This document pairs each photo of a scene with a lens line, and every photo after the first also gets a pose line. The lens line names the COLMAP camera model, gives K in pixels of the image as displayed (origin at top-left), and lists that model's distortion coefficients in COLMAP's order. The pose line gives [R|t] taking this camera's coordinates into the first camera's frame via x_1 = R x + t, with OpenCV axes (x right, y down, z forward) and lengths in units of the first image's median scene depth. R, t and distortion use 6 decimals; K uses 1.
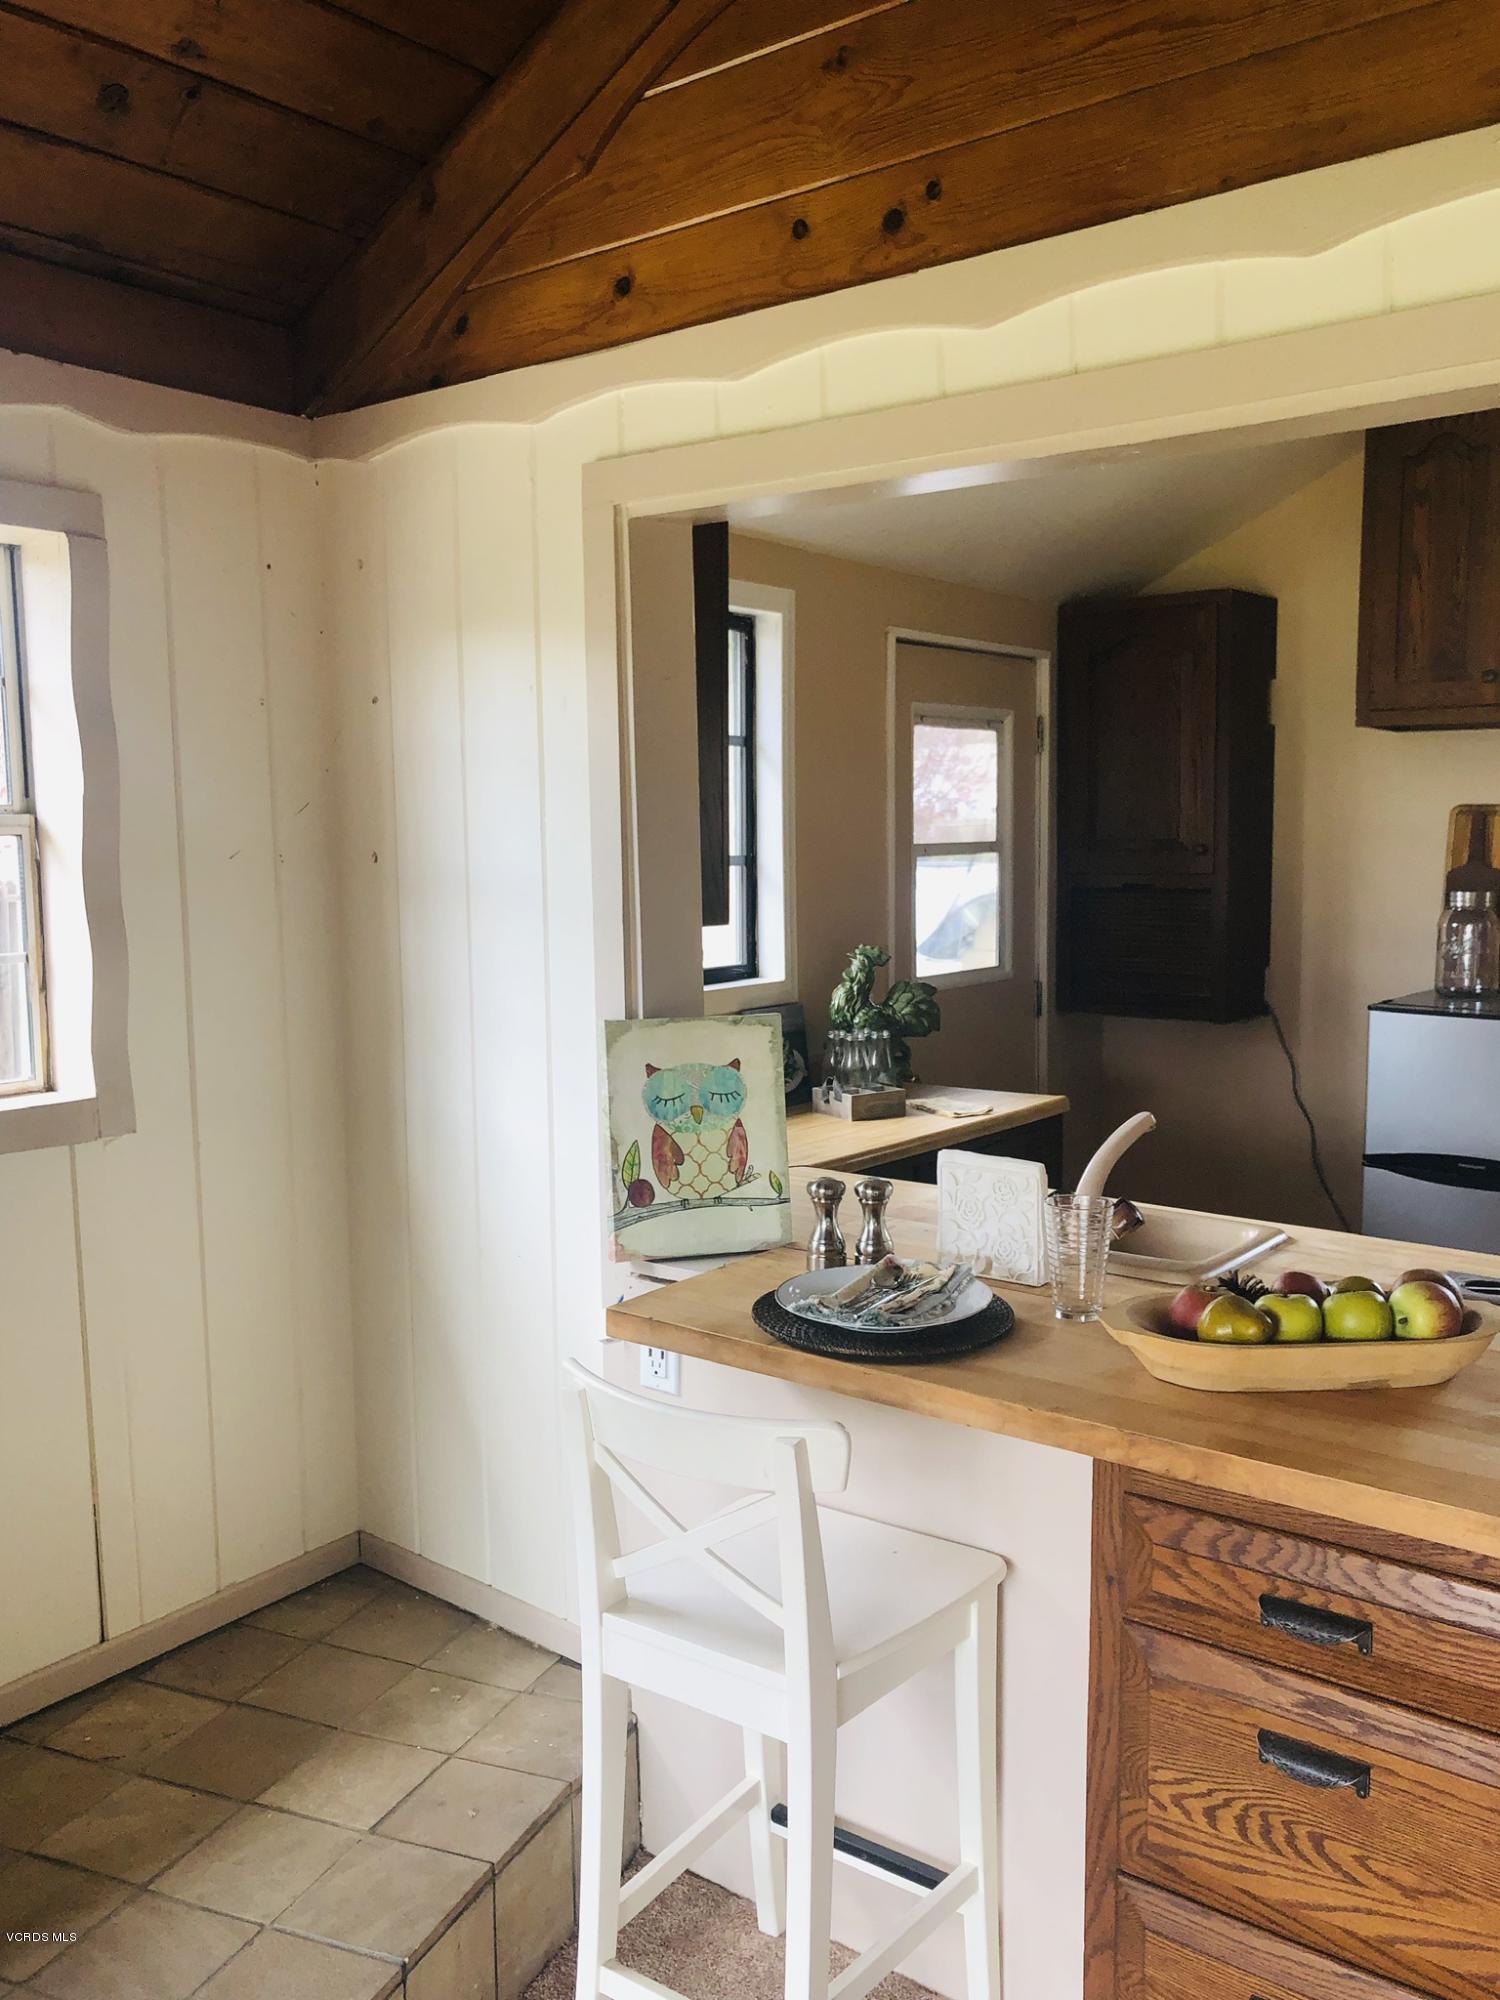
lens RADIAL K [[1665.2, 0, 742.2], [0, 1665.2, 989.3], [0, 0, 1]] dist [0.030407, -0.025091]
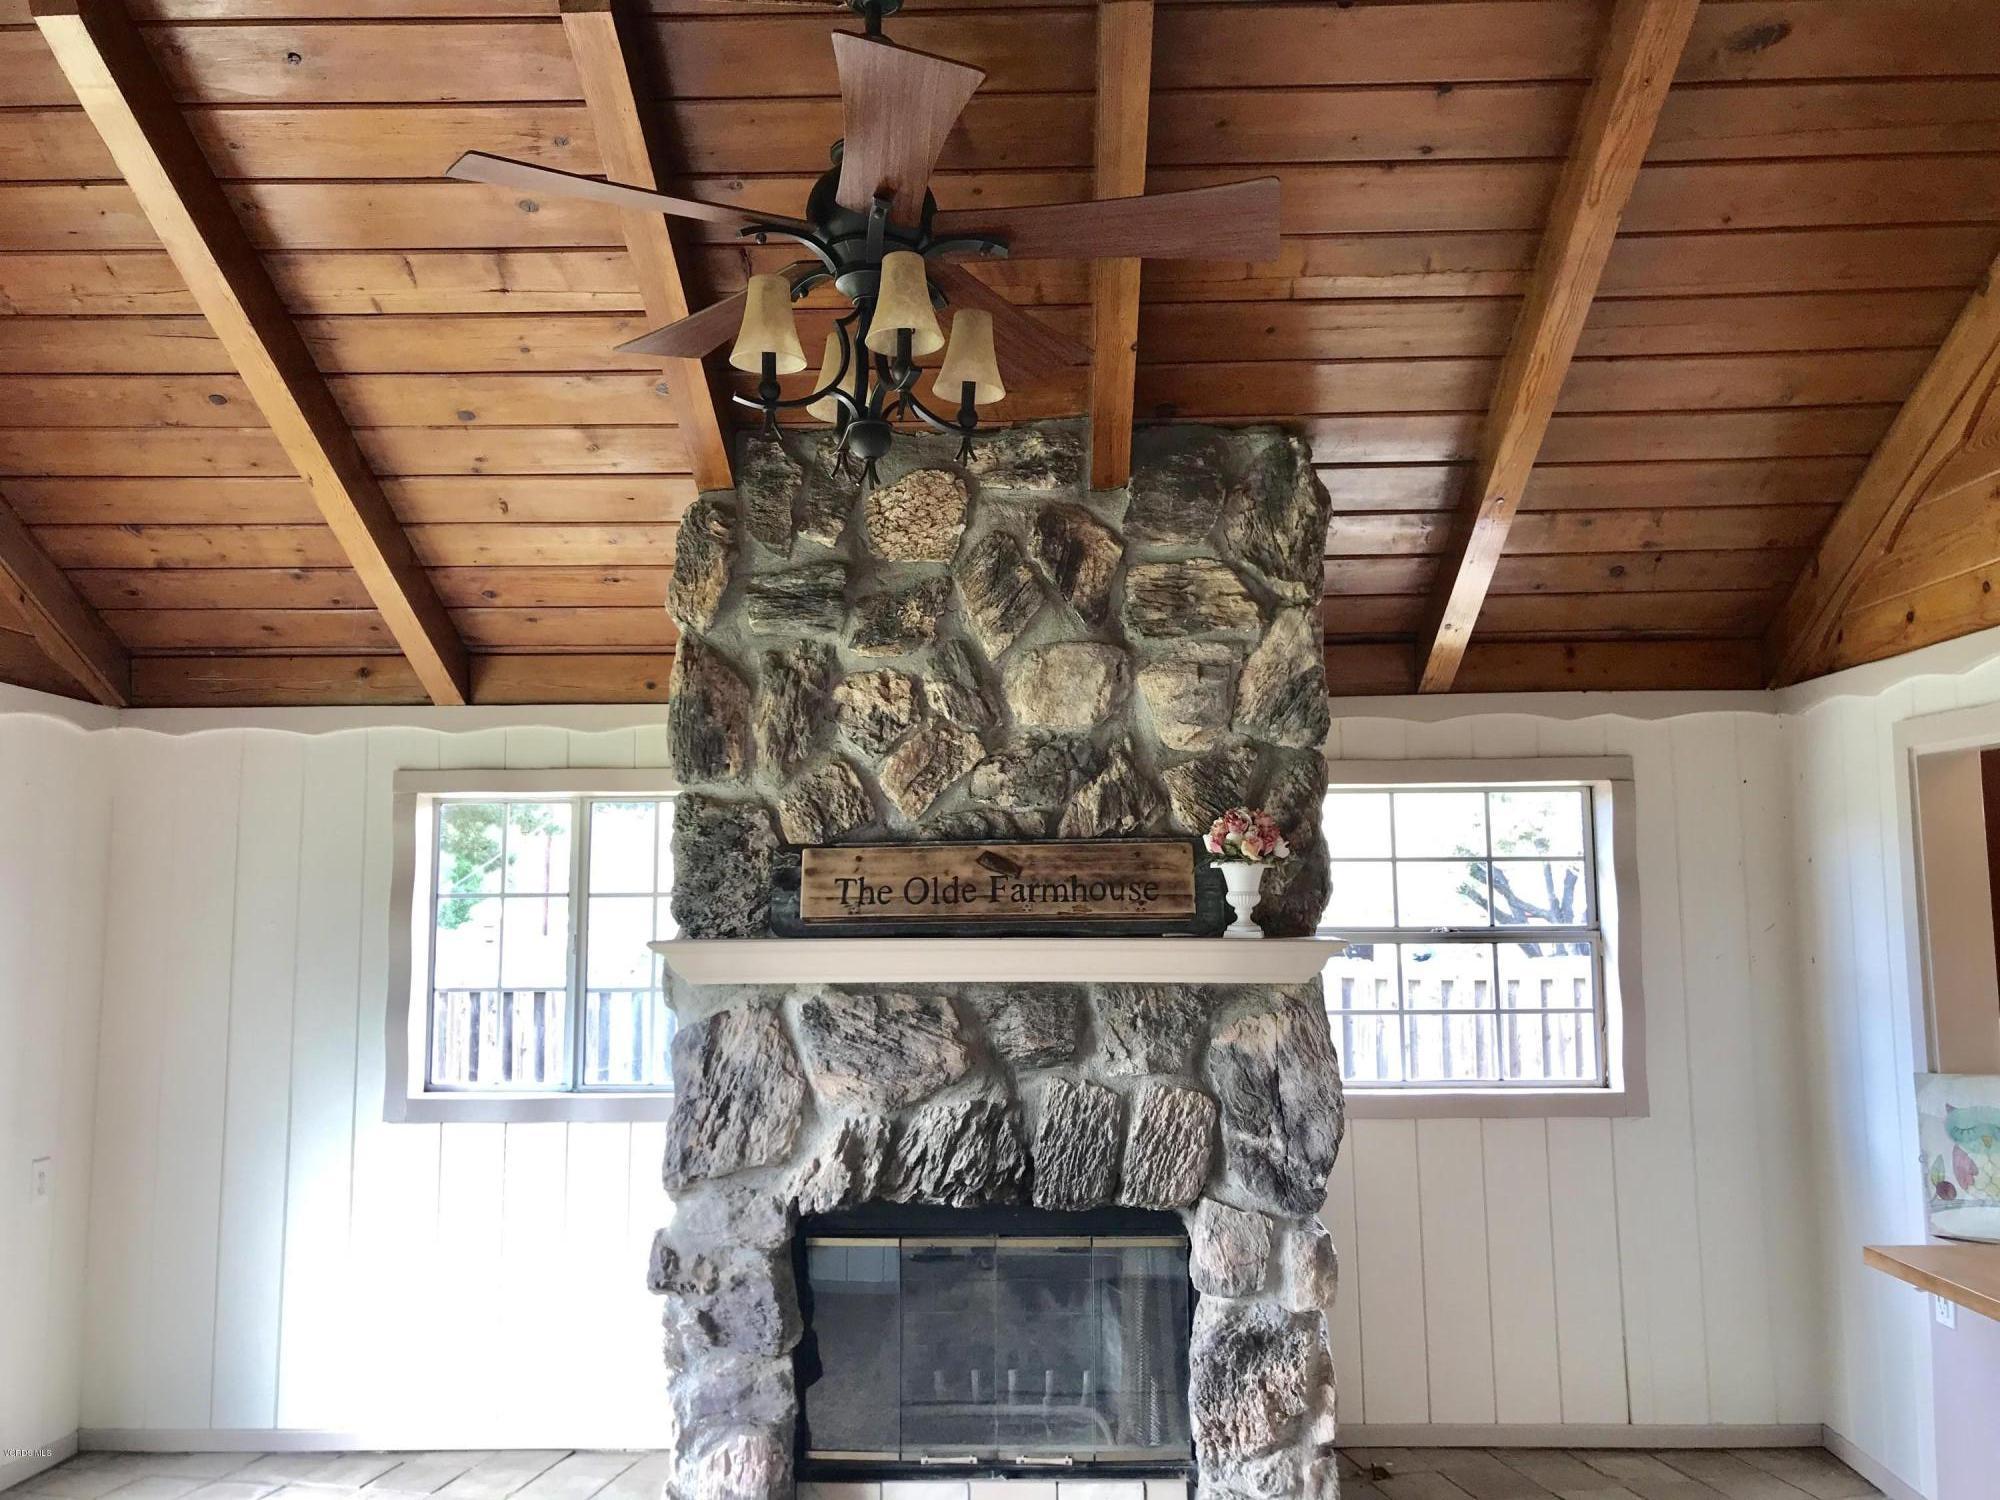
lens RADIAL K [[1648.4, 0, 996.2], [0, 1648.4, 742.2], [0, 0, 1]] dist [0.040105, -0.039487]
pose [[0.596232, -0.073599, -0.799431, 0.648133], [-0.080597, 0.985270, -0.150819, 0.017884], [0.798756, 0.154355, 0.581518, -0.607525]]
